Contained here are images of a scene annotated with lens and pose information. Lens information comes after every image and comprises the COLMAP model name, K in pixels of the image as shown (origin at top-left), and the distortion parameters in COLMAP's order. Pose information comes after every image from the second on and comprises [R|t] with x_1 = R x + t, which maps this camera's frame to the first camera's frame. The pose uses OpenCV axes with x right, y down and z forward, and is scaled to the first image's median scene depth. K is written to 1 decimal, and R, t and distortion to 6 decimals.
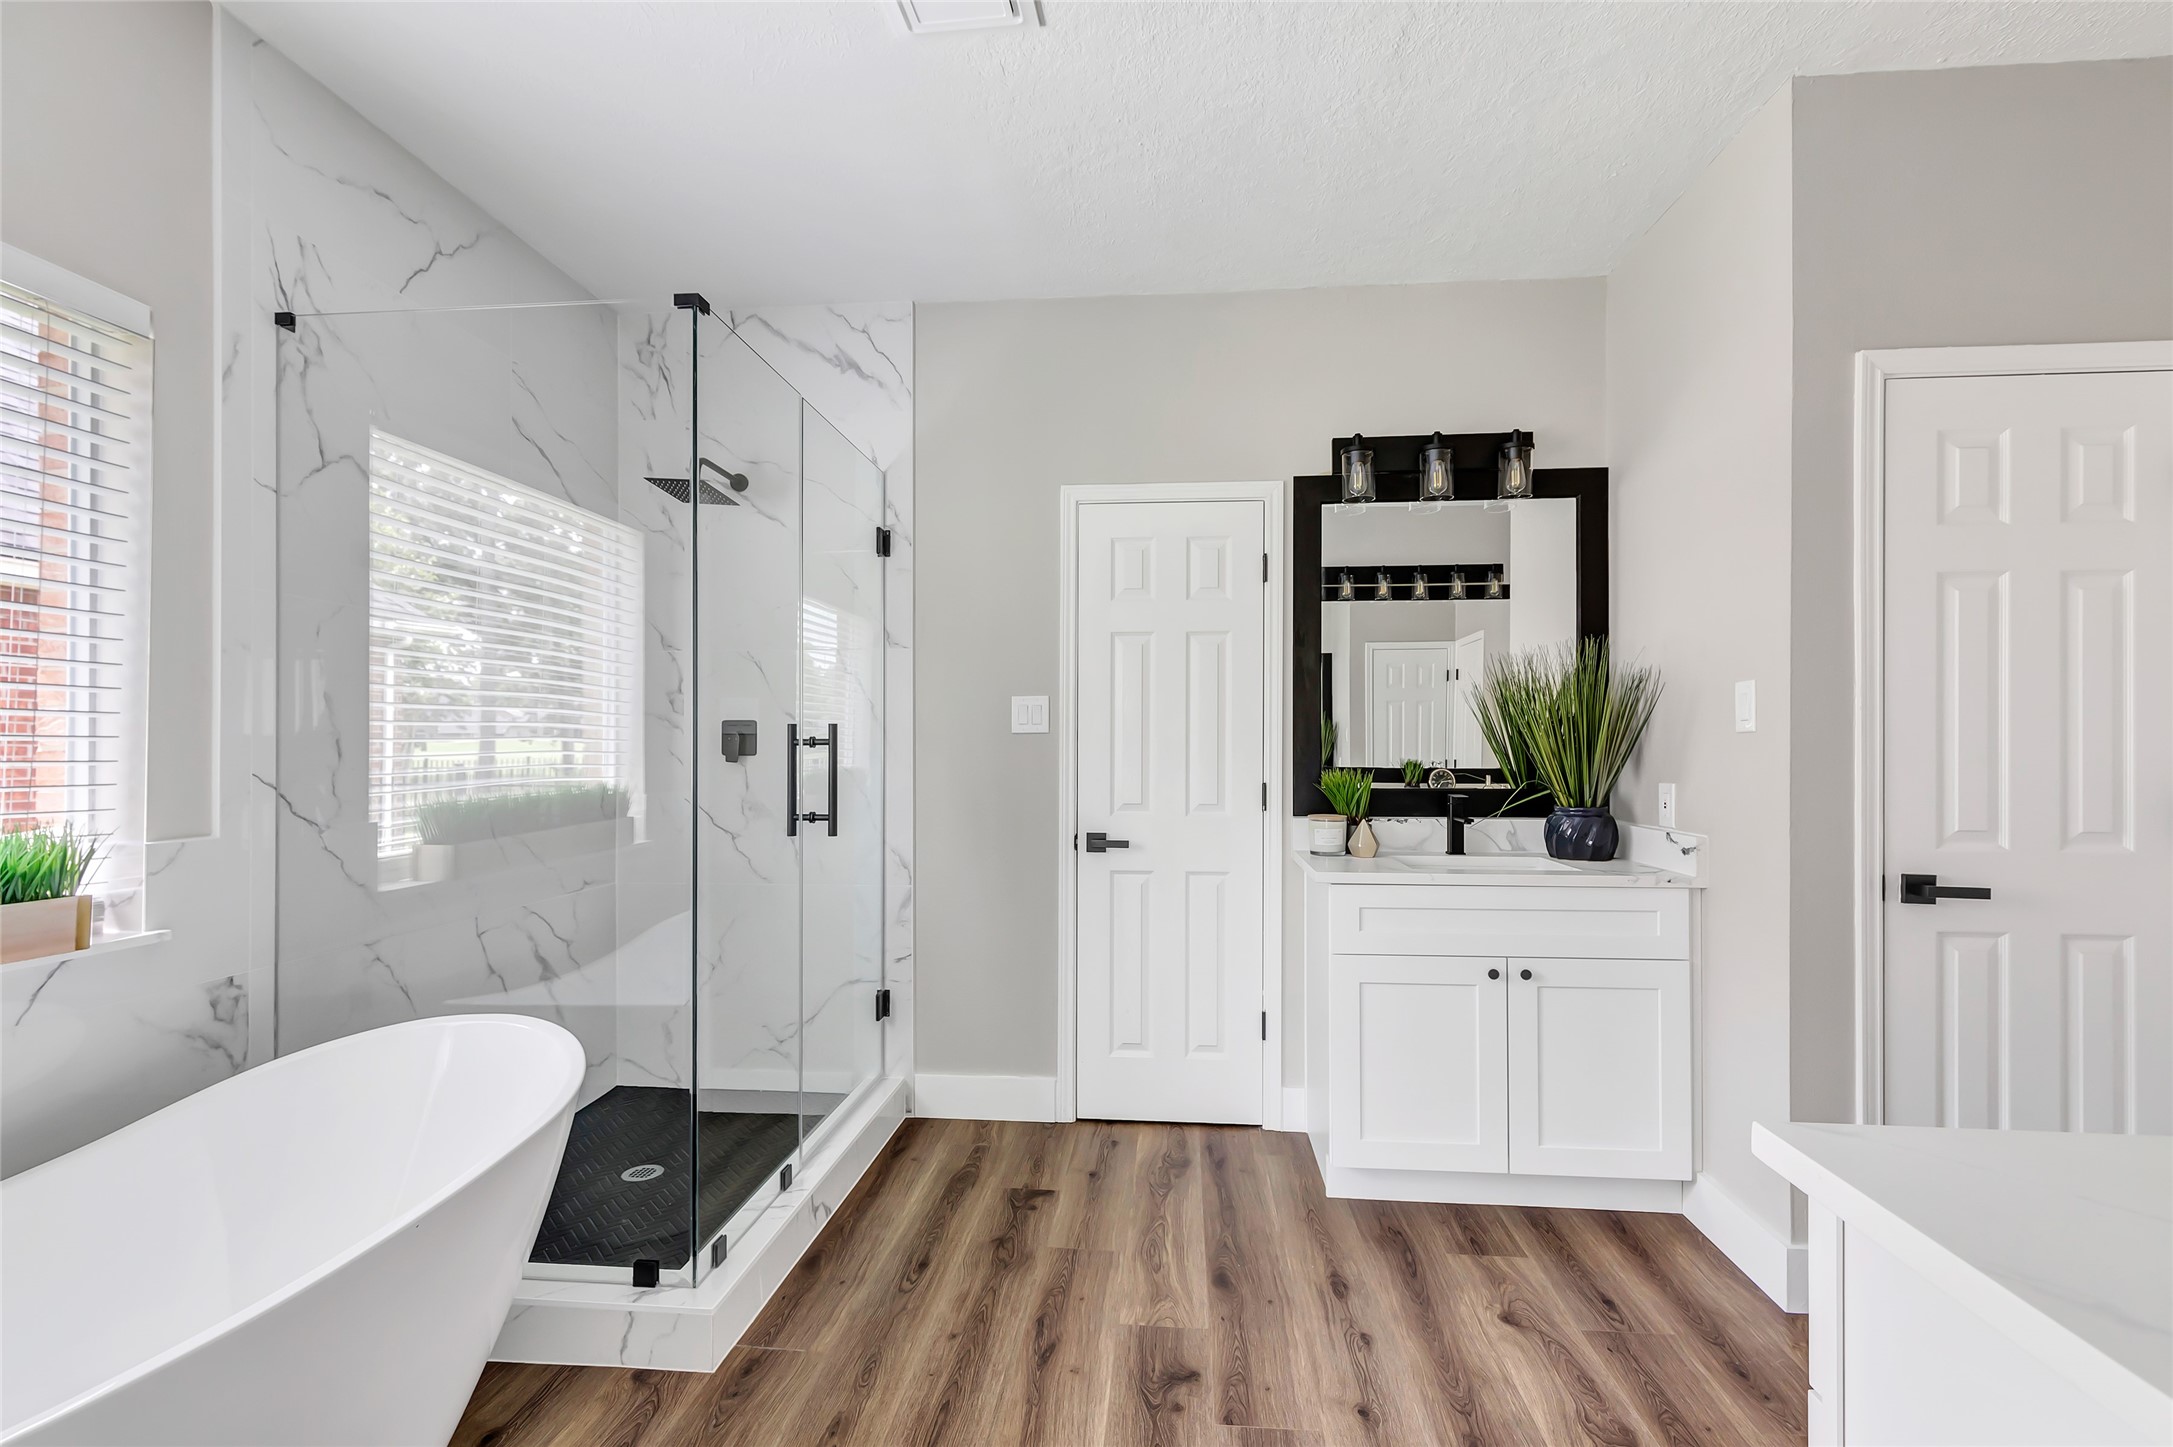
lens RADIAL K [[979.1, 0, 1089.5], [0, 979.1, 738.7], [0, 0, 1]] dist [0.014634, -0.000541]
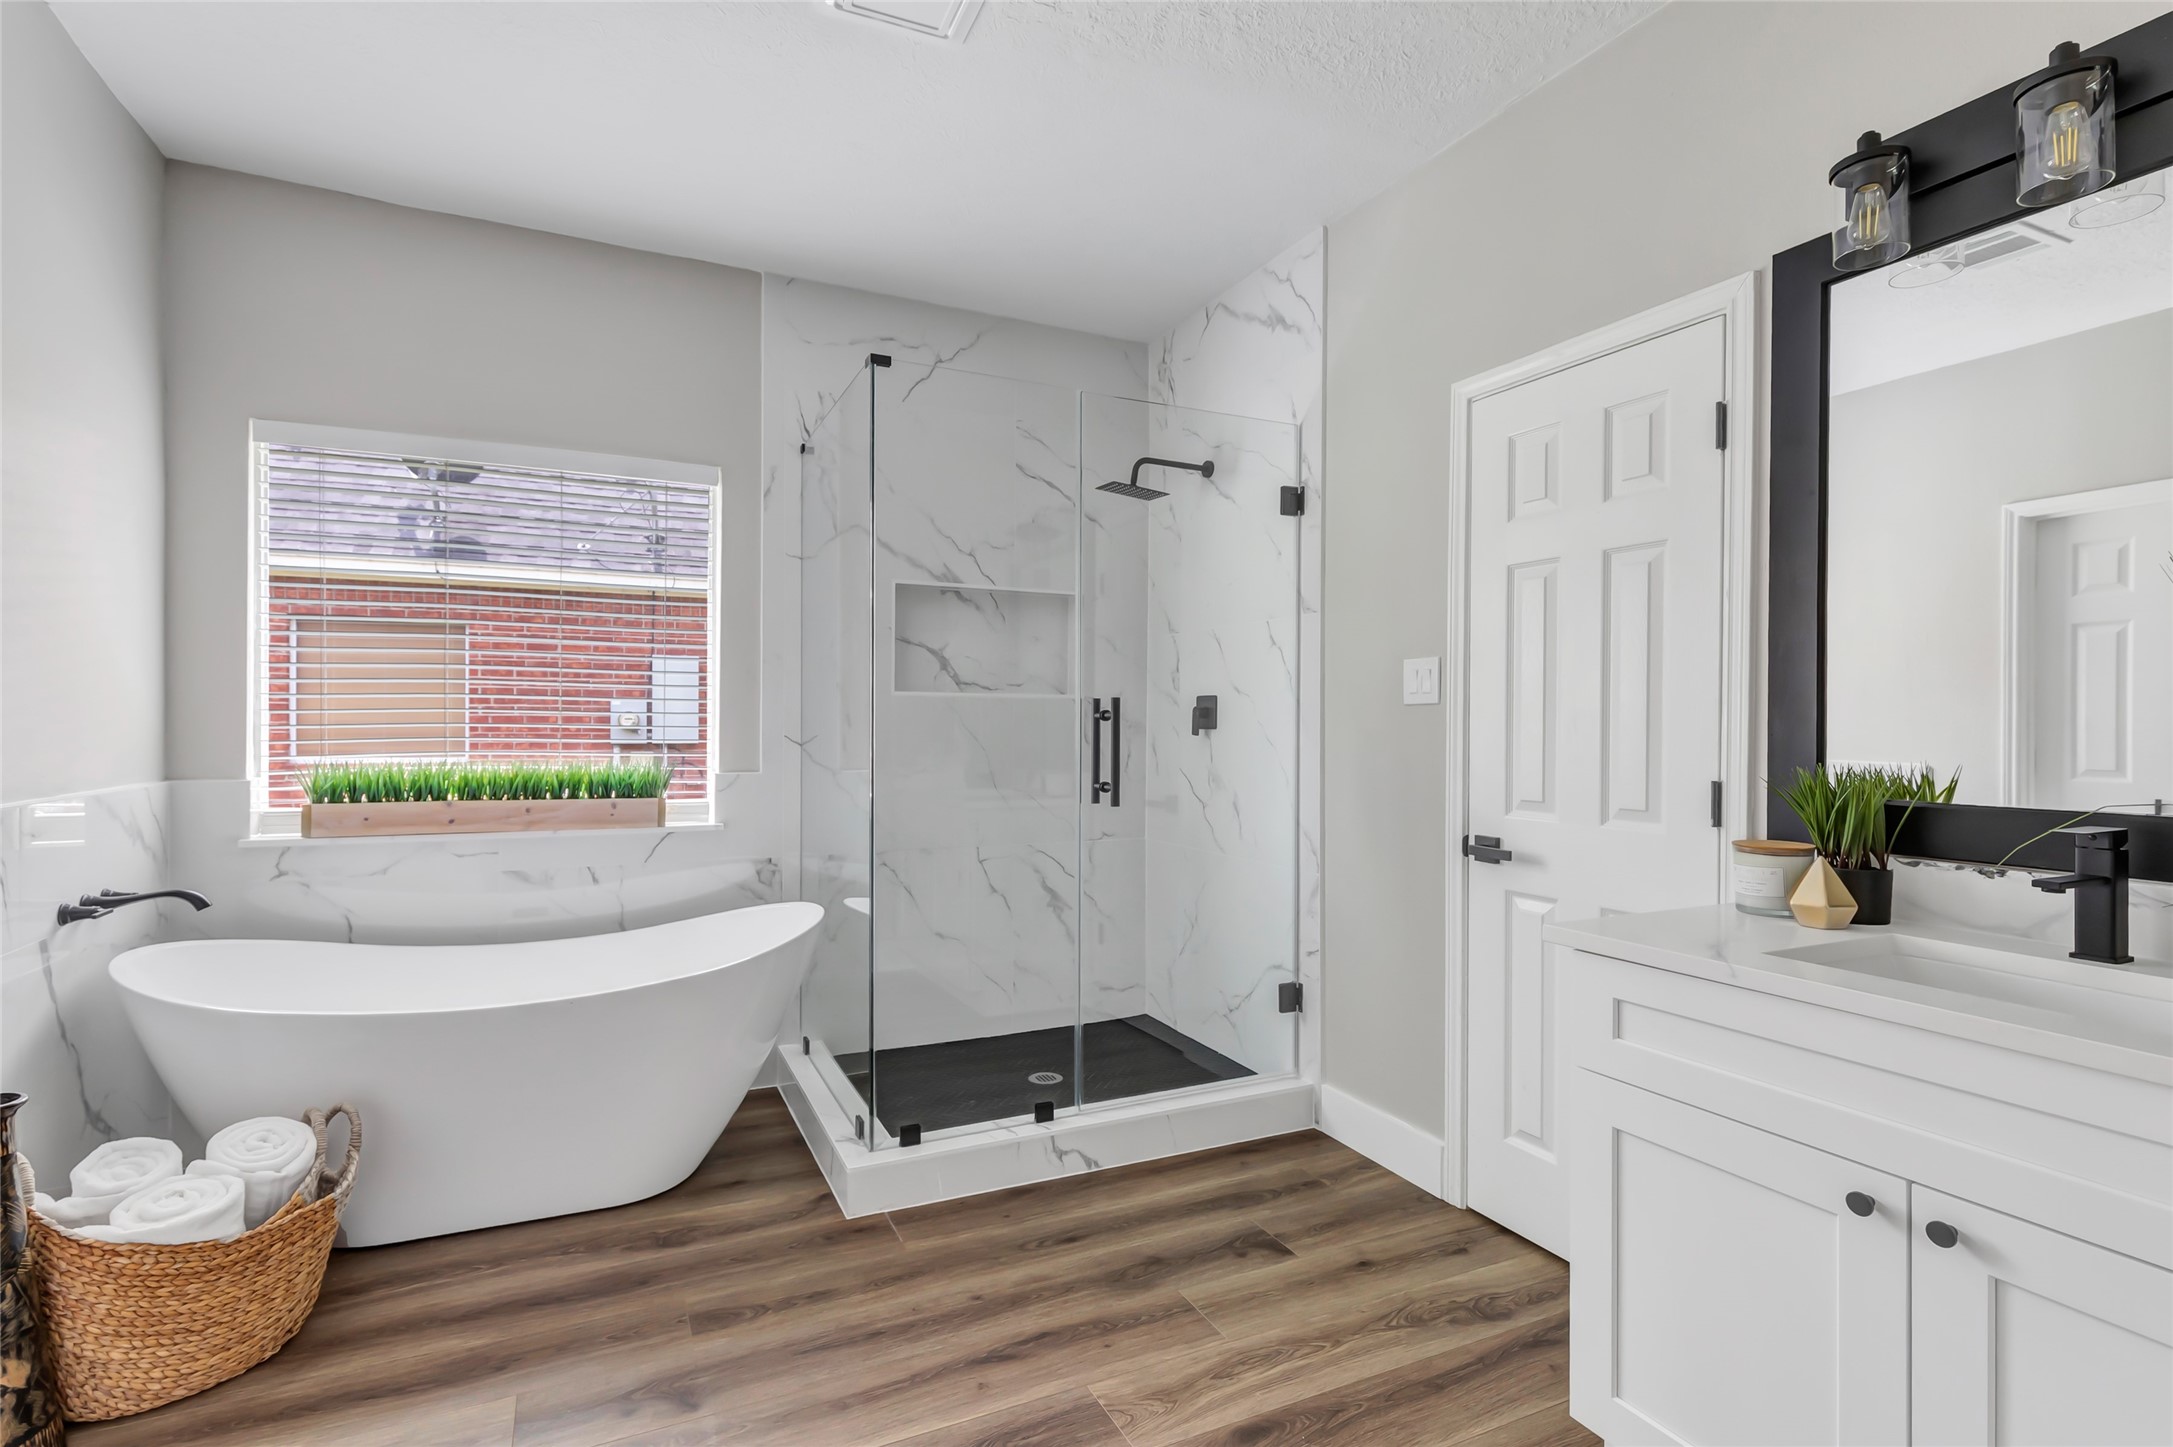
lens RADIAL K [[990.5, 0, 1100.0], [0, 990.5, 721.0], [0, 0, 1]] dist [0.011619, -0.000403]
pose [[0.535741, 0.002103, -0.844379, 0.524846], [0.002320, 0.999989, 0.003962, 0.004562], [0.844379, -0.004082, 0.535731, 0.368766]]
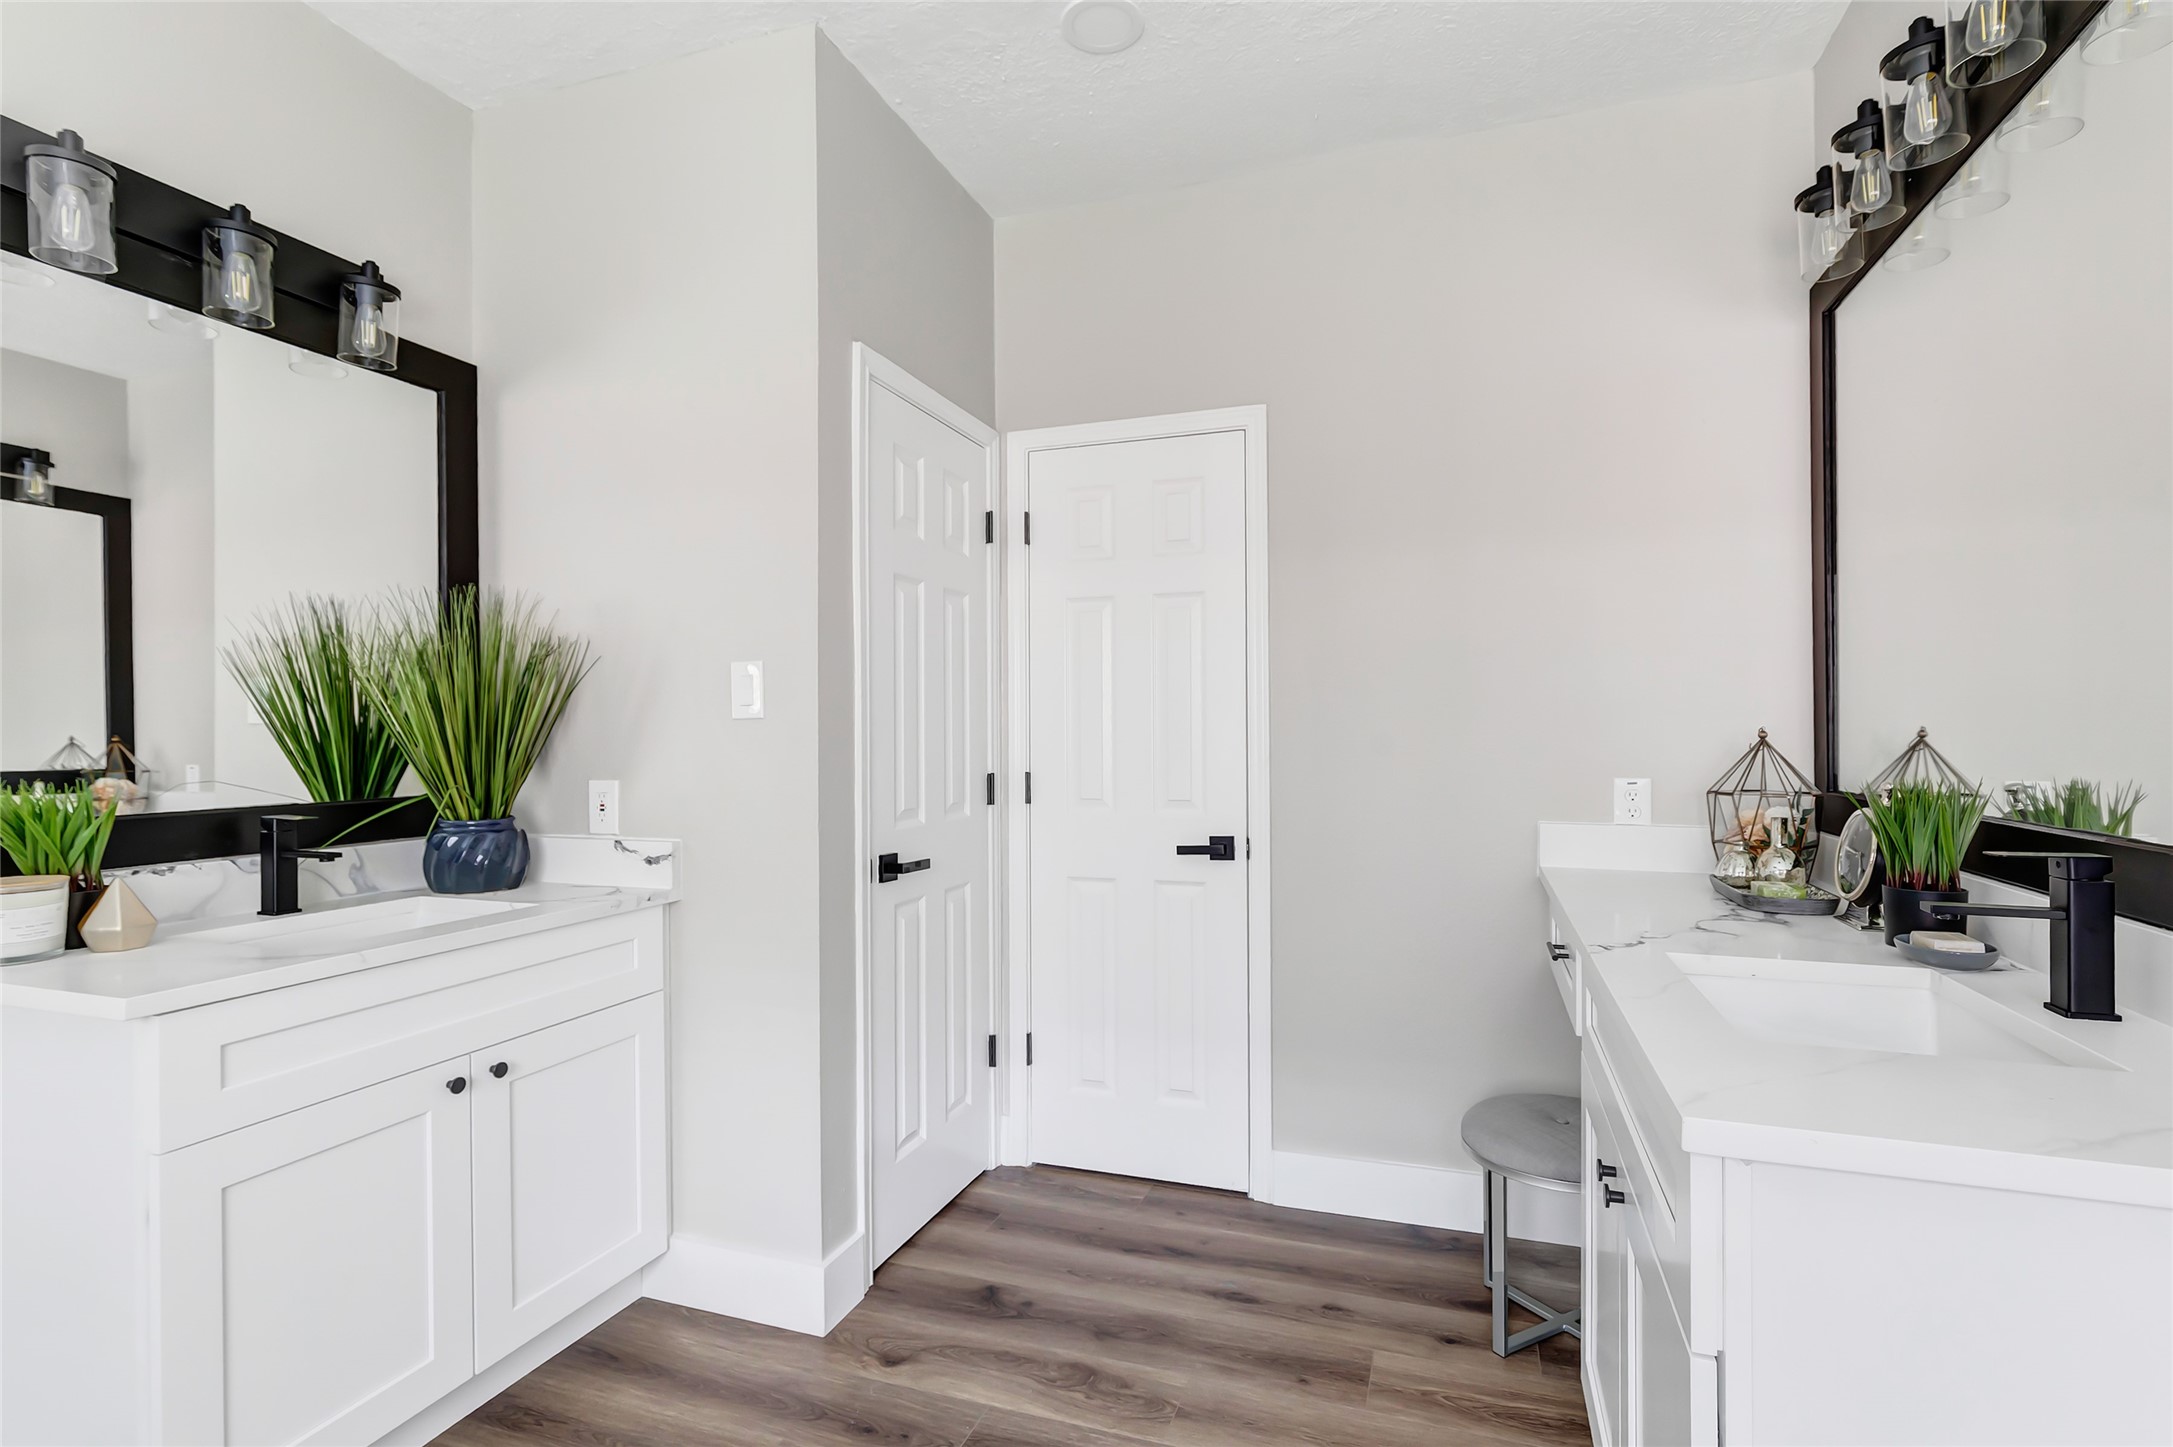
lens RADIAL K [[1019.8, 0, 1092.0], [0, 1019.8, 730.6], [0, 0, 1]] dist [0.000084, -0.000245]
pose [[0.243421, 0.000295, 0.969921, -0.121015], [-0.003009, 0.999995, 0.000451, 0.002224], [-0.969916, -0.003029, 0.243420, 0.361662]]
